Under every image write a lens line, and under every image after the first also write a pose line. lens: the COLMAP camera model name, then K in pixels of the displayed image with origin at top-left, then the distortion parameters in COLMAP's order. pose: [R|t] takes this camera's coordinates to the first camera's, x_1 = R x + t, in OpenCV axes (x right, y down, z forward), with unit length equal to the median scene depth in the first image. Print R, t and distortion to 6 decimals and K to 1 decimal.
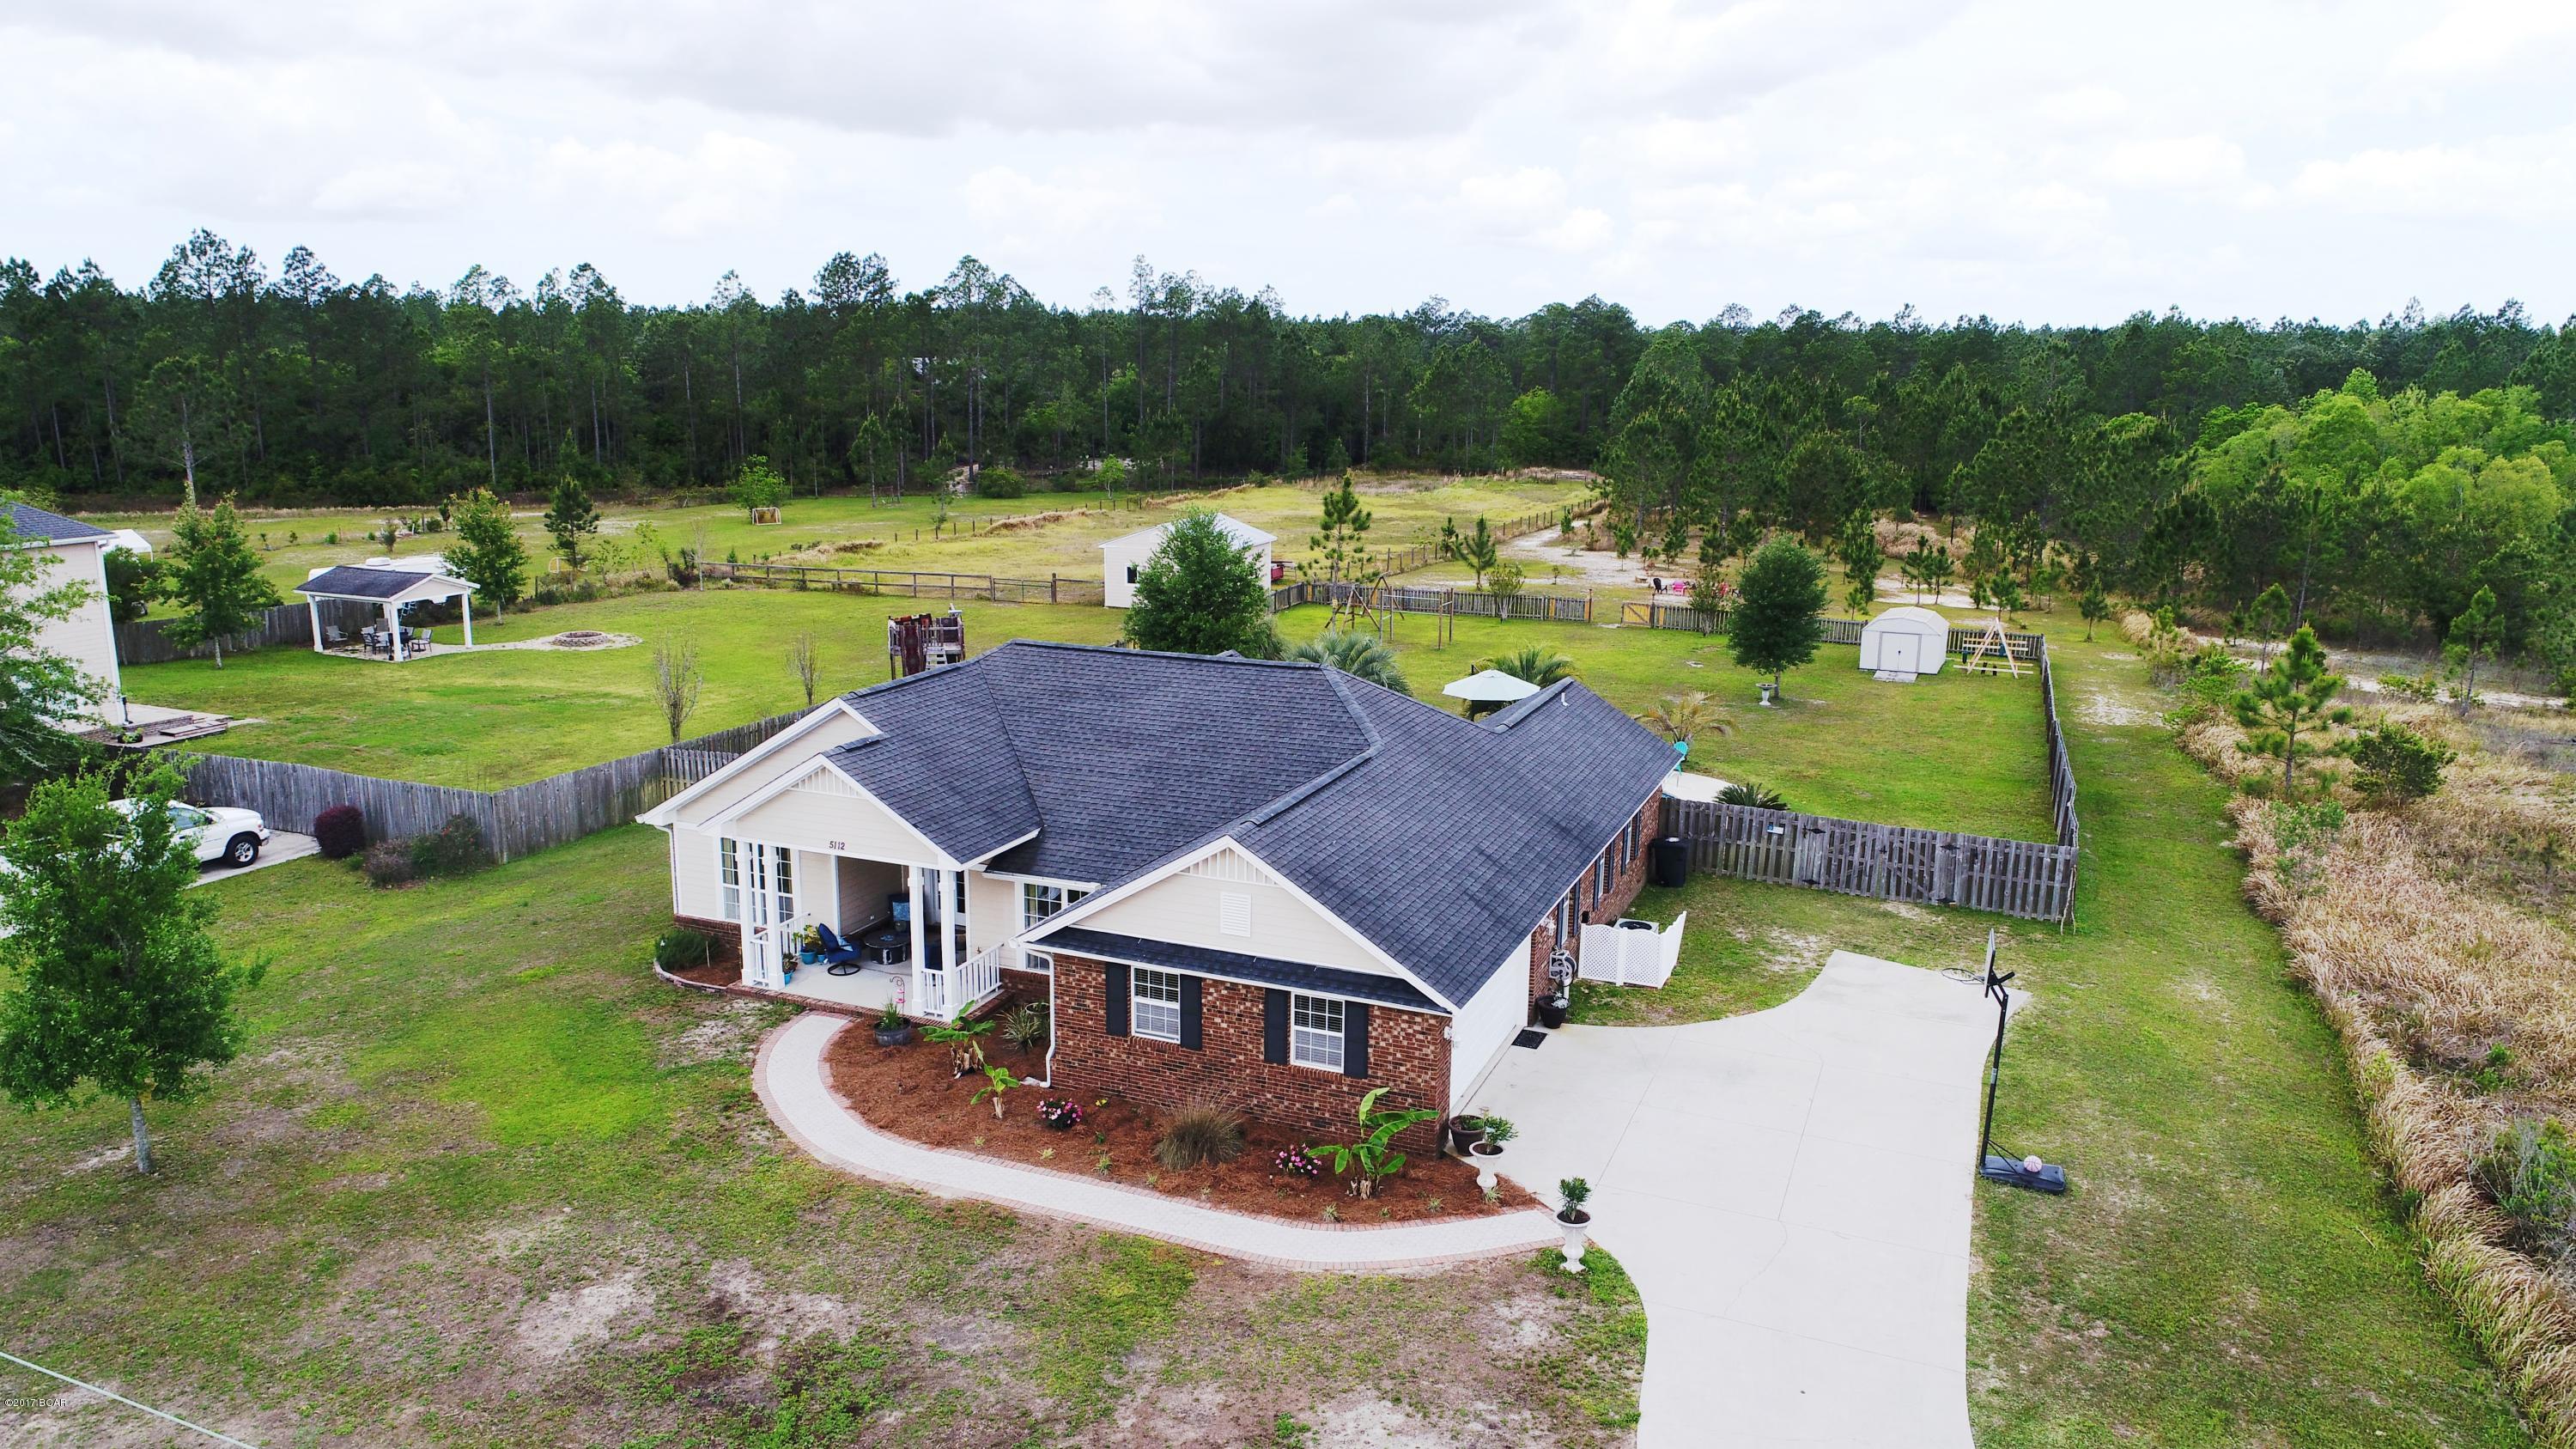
lens RADIAL K [[1736.8, 0, 1289.7], [0, 1736.8, 732.4], [0, 0, 1]] dist [0.001919, -0.000390]
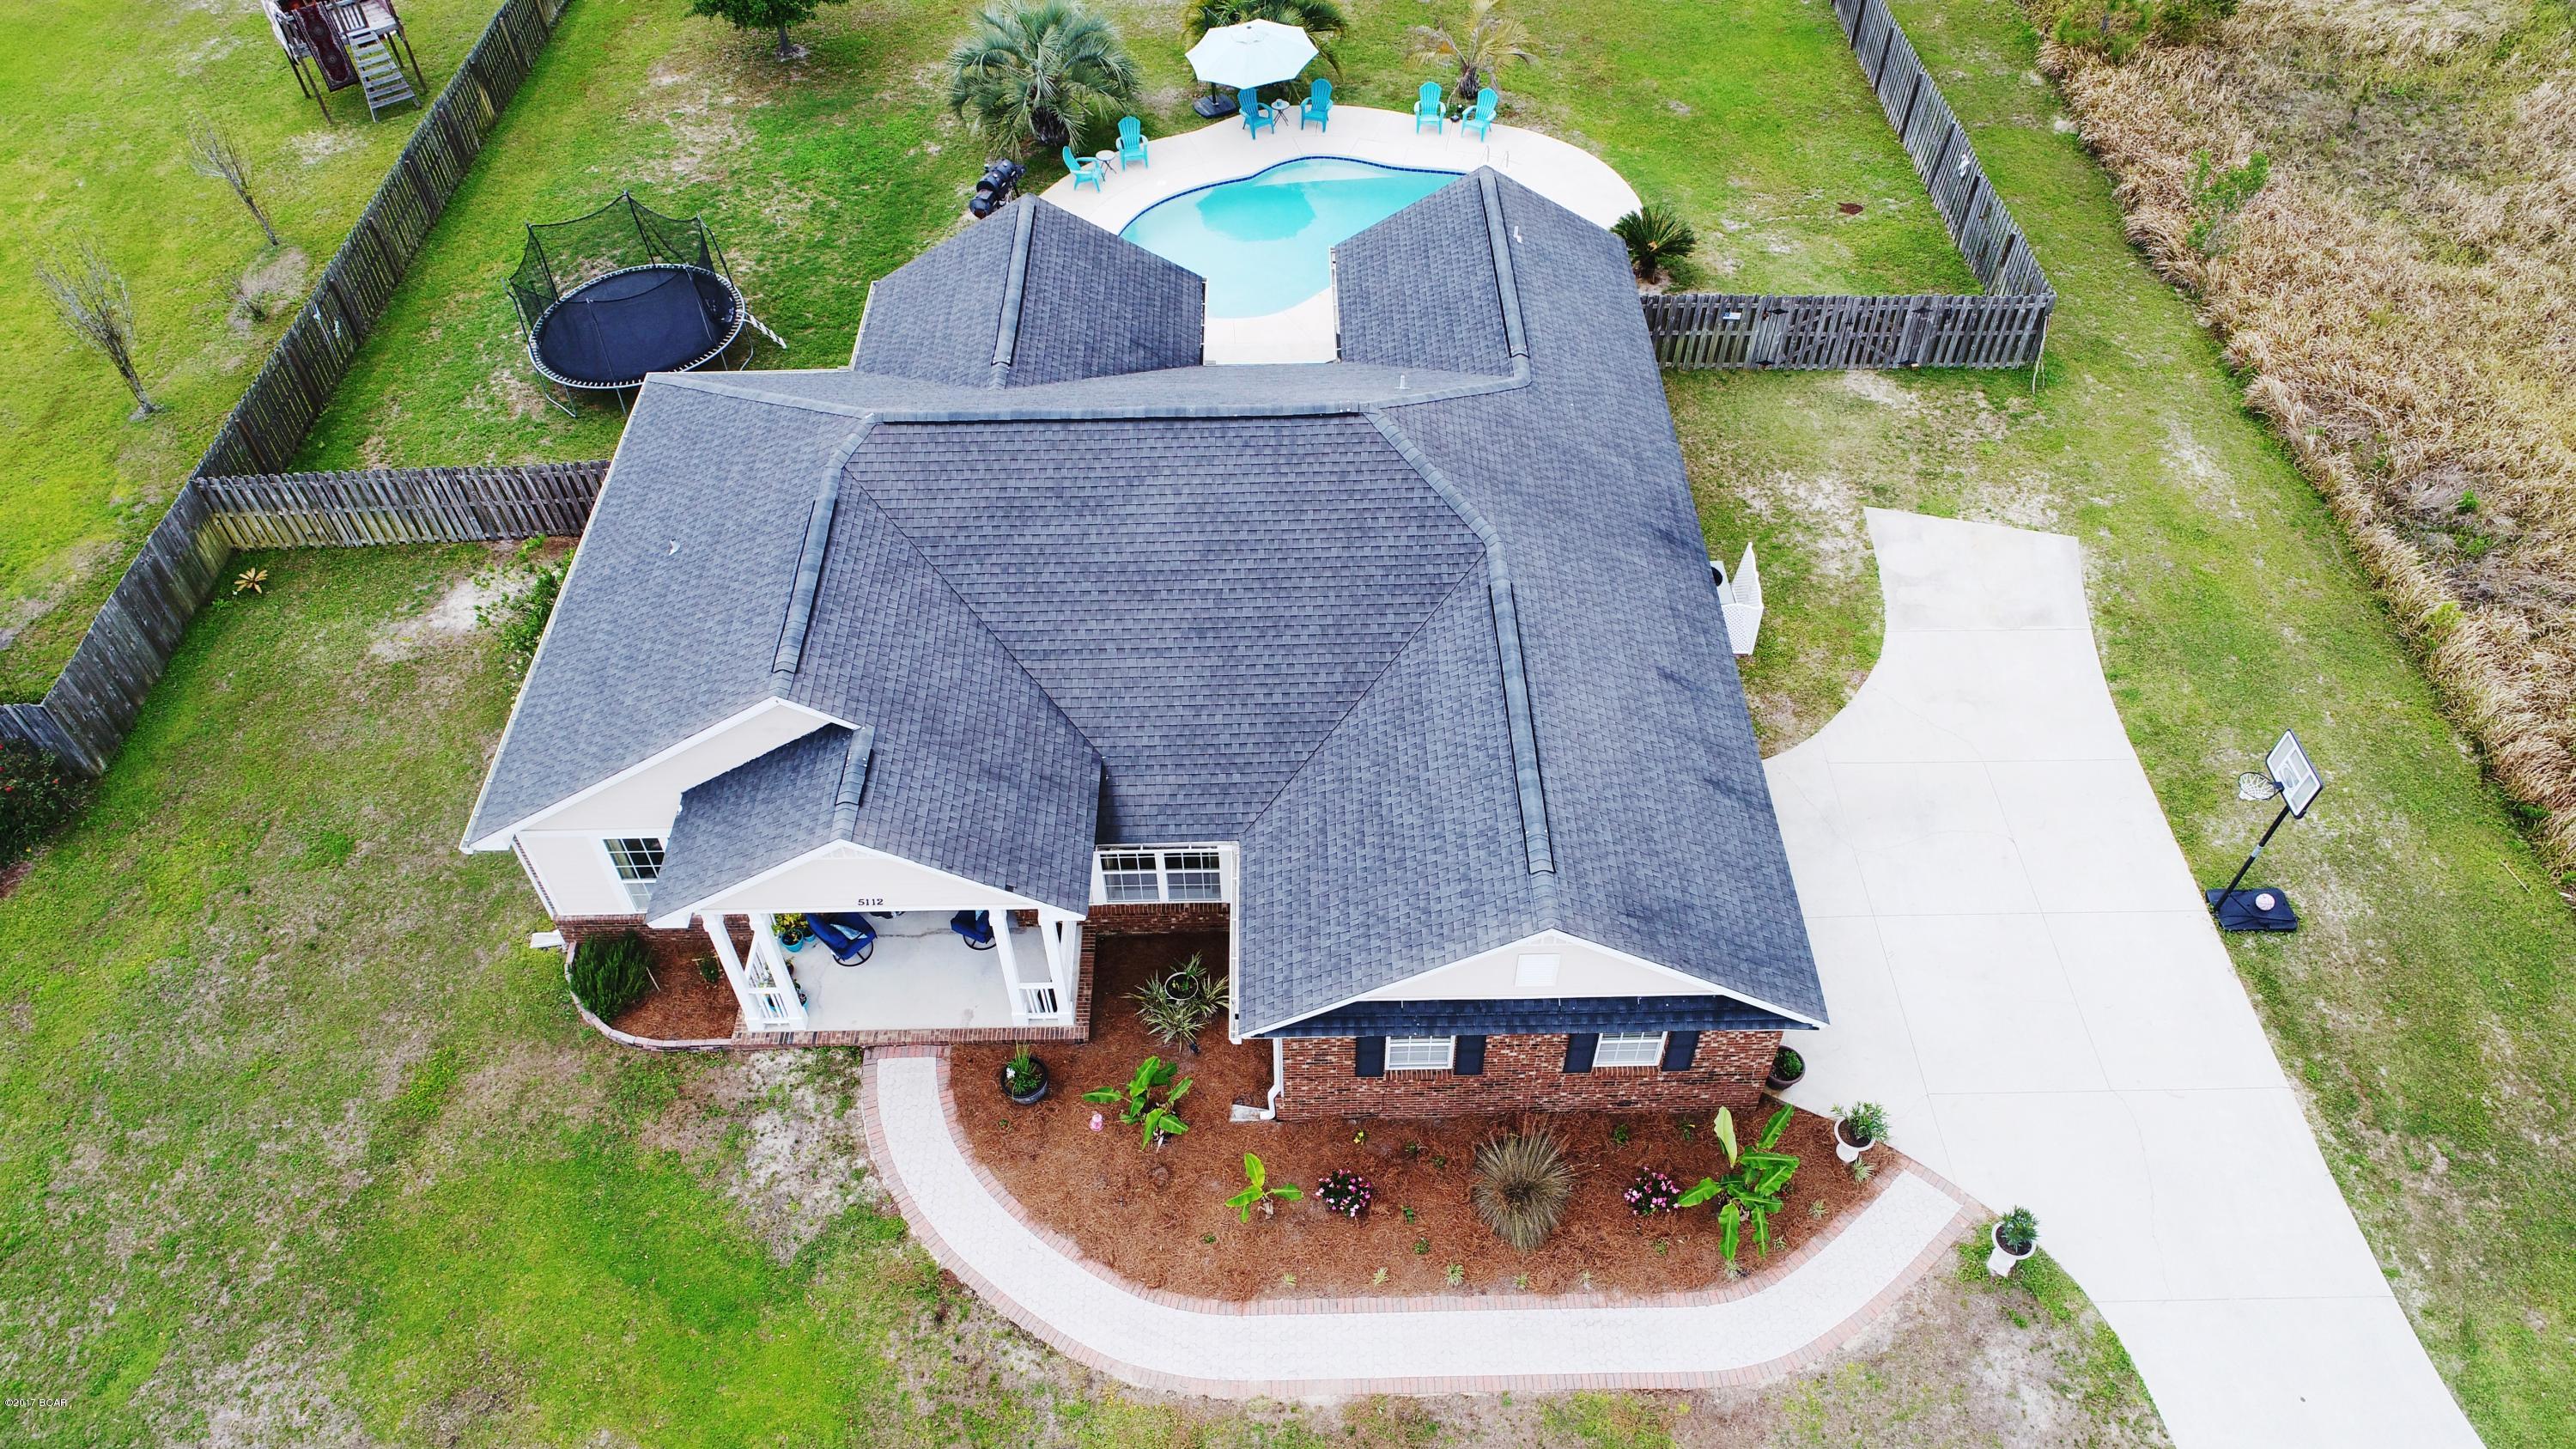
lens RADIAL K [[1736.8, 0, 1297.2], [0, 1736.8, 735.8], [0, 0, 1]] dist [0.001919, -0.000390]
pose [[0.916912, -0.308892, 0.252702, -0.292951], [0.105807, 0.798689, 0.592369, -0.455244], [-0.384808, -0.516412, 0.765010, 0.464231]]
